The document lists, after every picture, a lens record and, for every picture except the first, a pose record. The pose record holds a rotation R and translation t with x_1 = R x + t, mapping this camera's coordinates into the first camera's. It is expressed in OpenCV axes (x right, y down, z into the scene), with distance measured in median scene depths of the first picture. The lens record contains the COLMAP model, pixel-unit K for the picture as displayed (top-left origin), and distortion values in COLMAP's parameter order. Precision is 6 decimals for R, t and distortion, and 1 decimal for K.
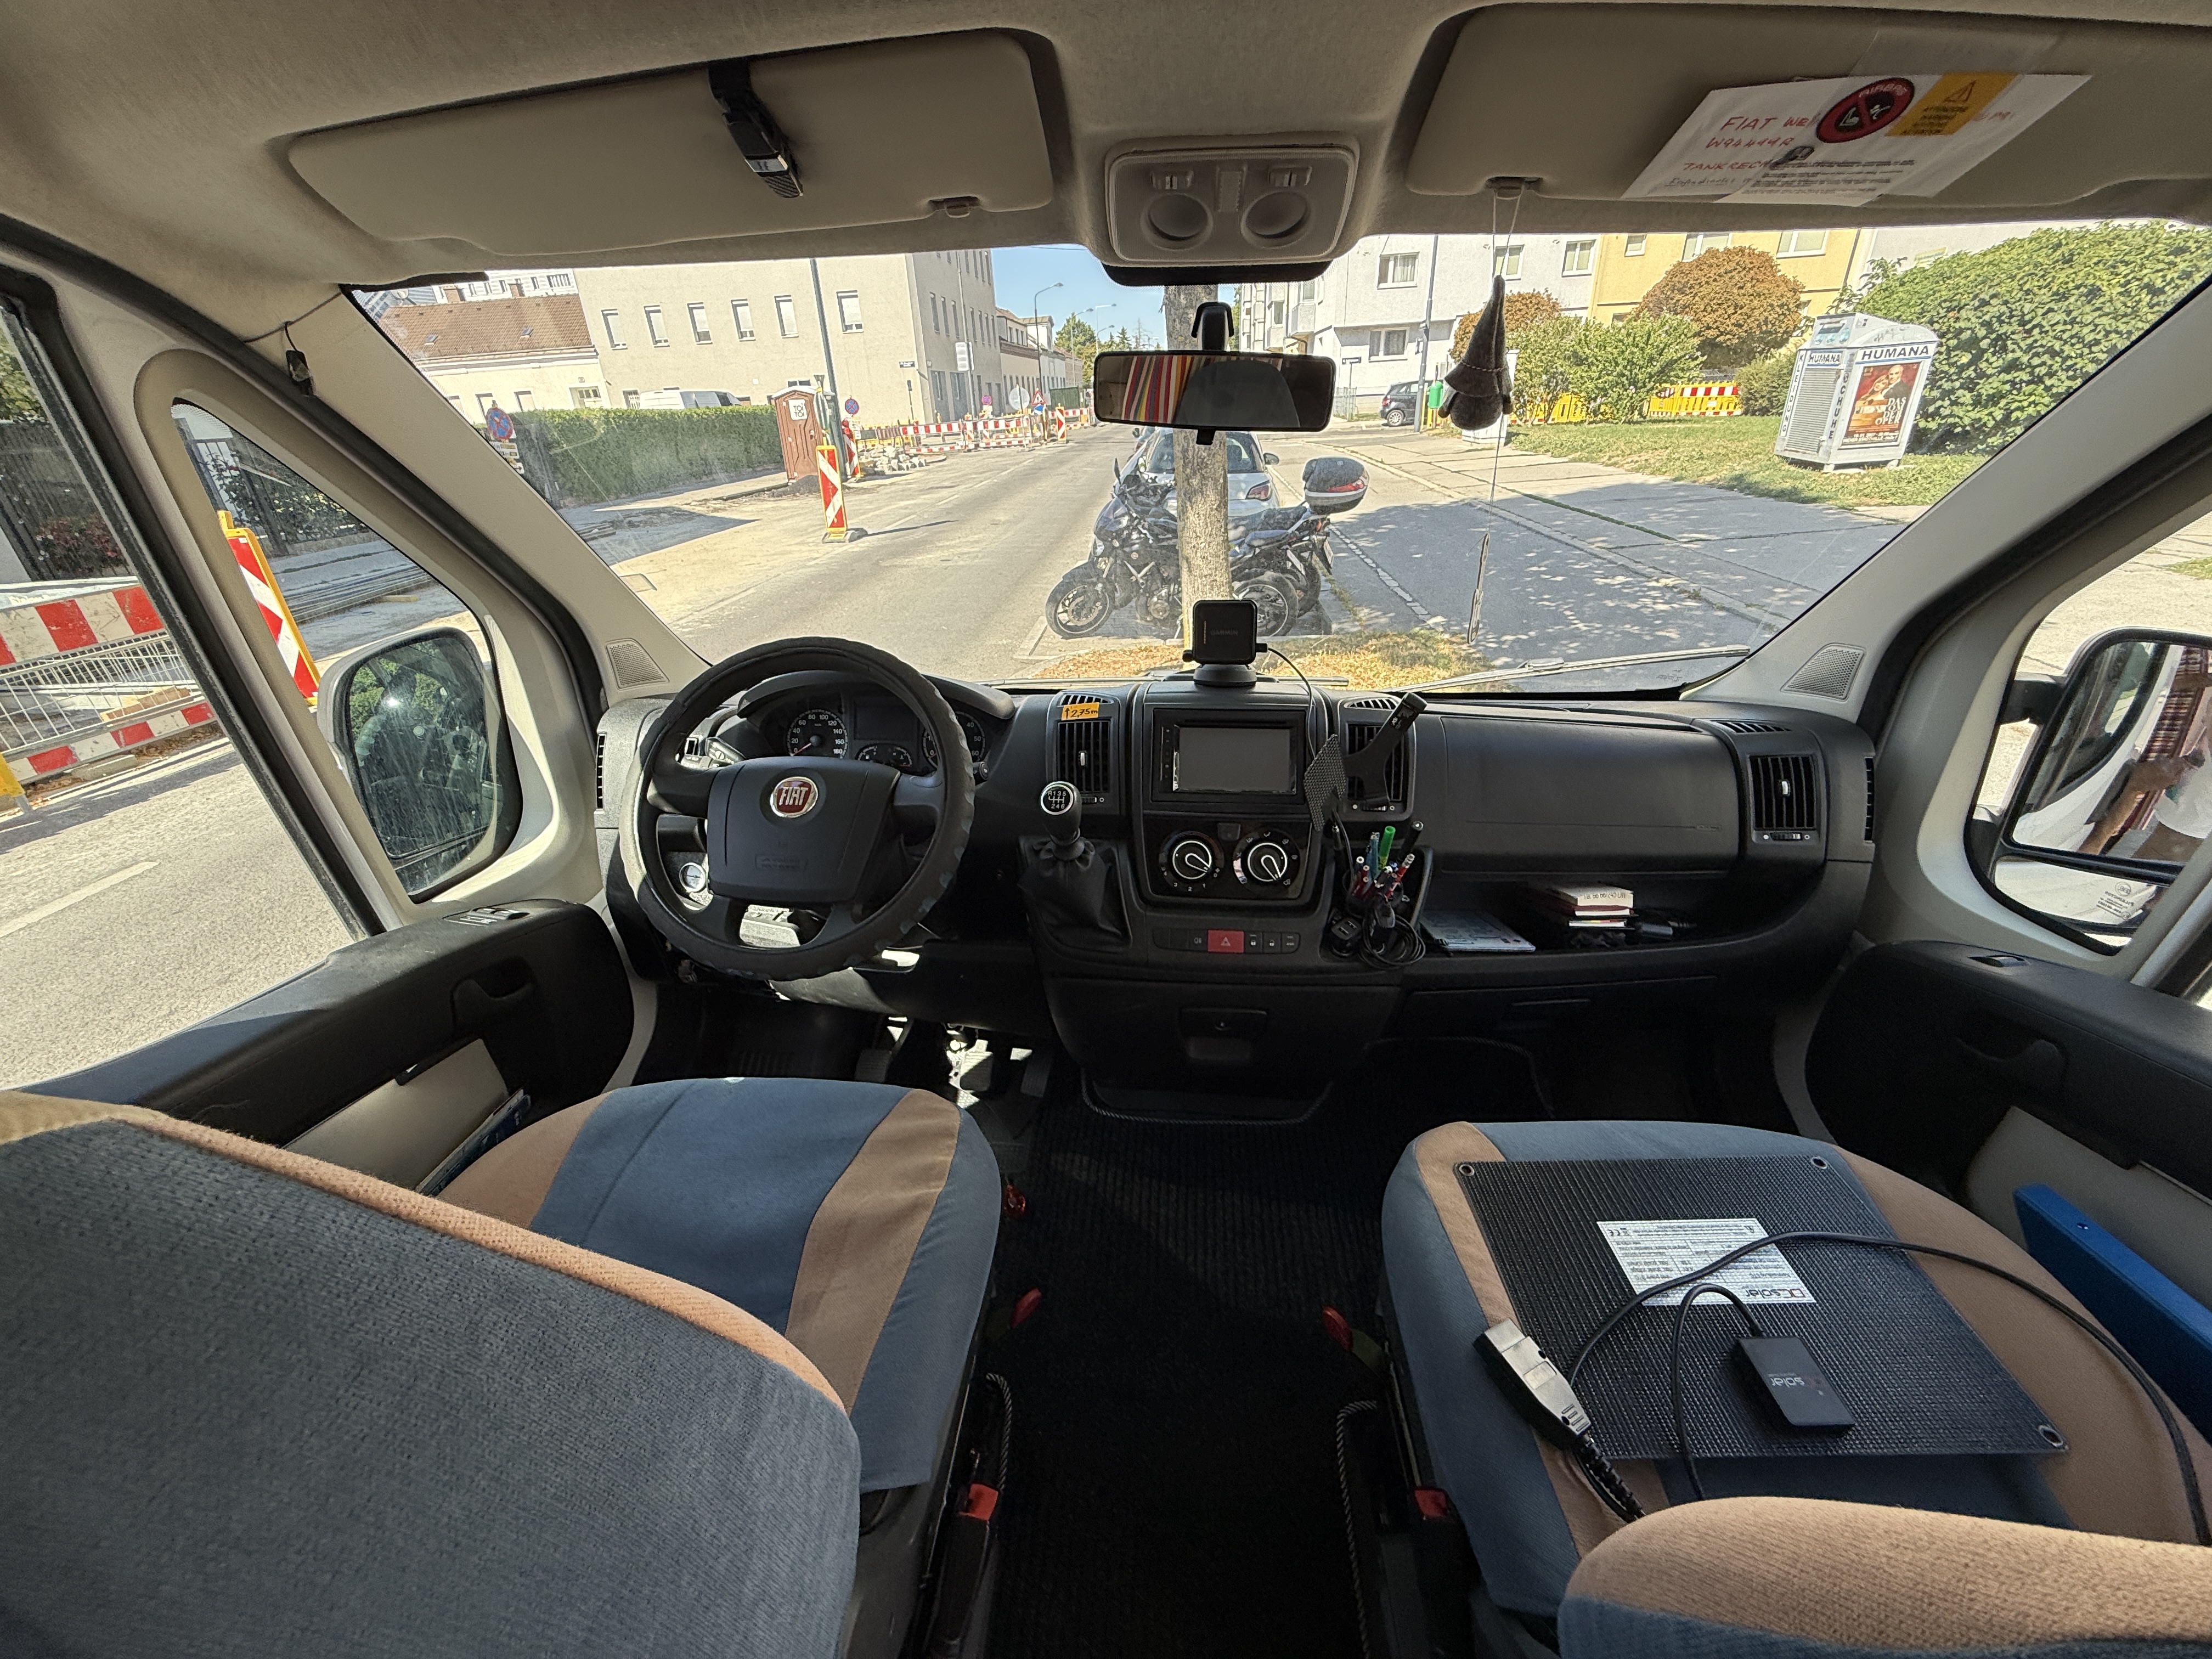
lens RADIAL K [[875.0, 0, 1102.9], [0, 875.0, 831.4], [0, 0, 1]] dist [-0.004568, 0.000403]
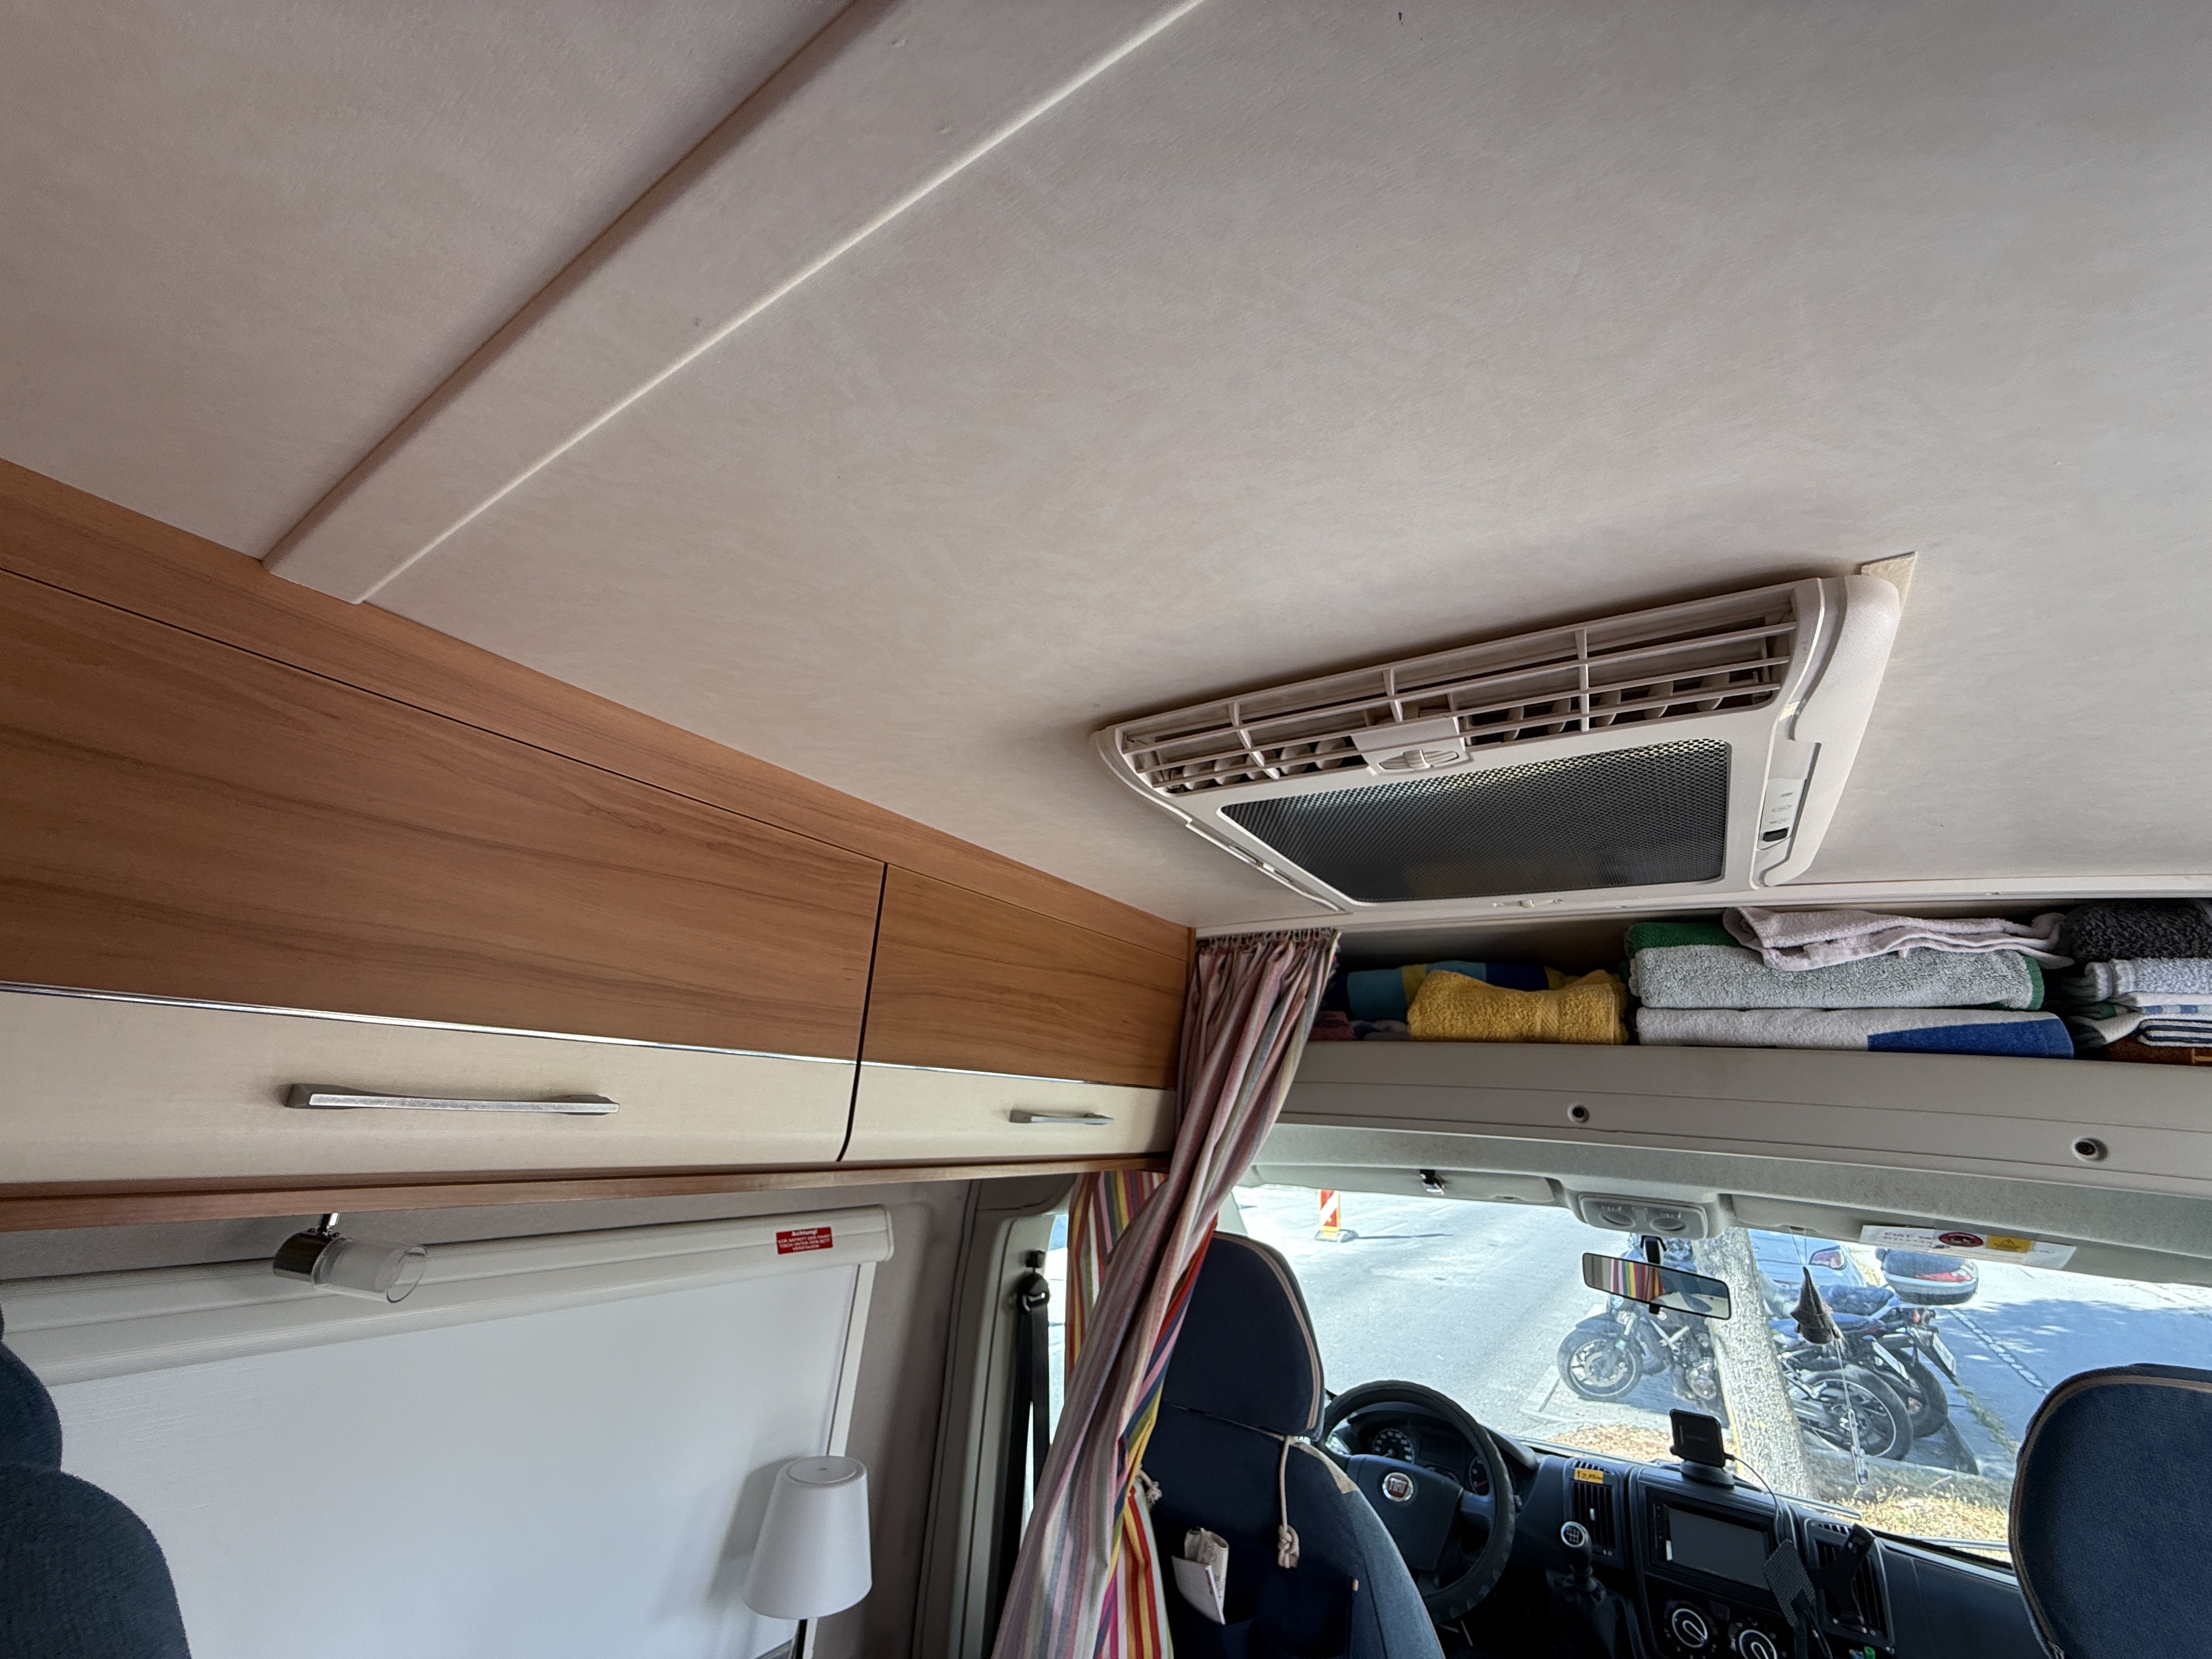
lens RADIAL K [[875.0, 0, 1102.2], [0, 875.0, 835.6], [0, 0, 1]] dist [-0.004568, 0.000403]
pose [[0.870153, -0.078554, -0.486480, 0.059948], [-0.272540, 0.745769, -0.607907, 0.175187], [0.410555, 0.661558, 0.627524, -0.973448]]
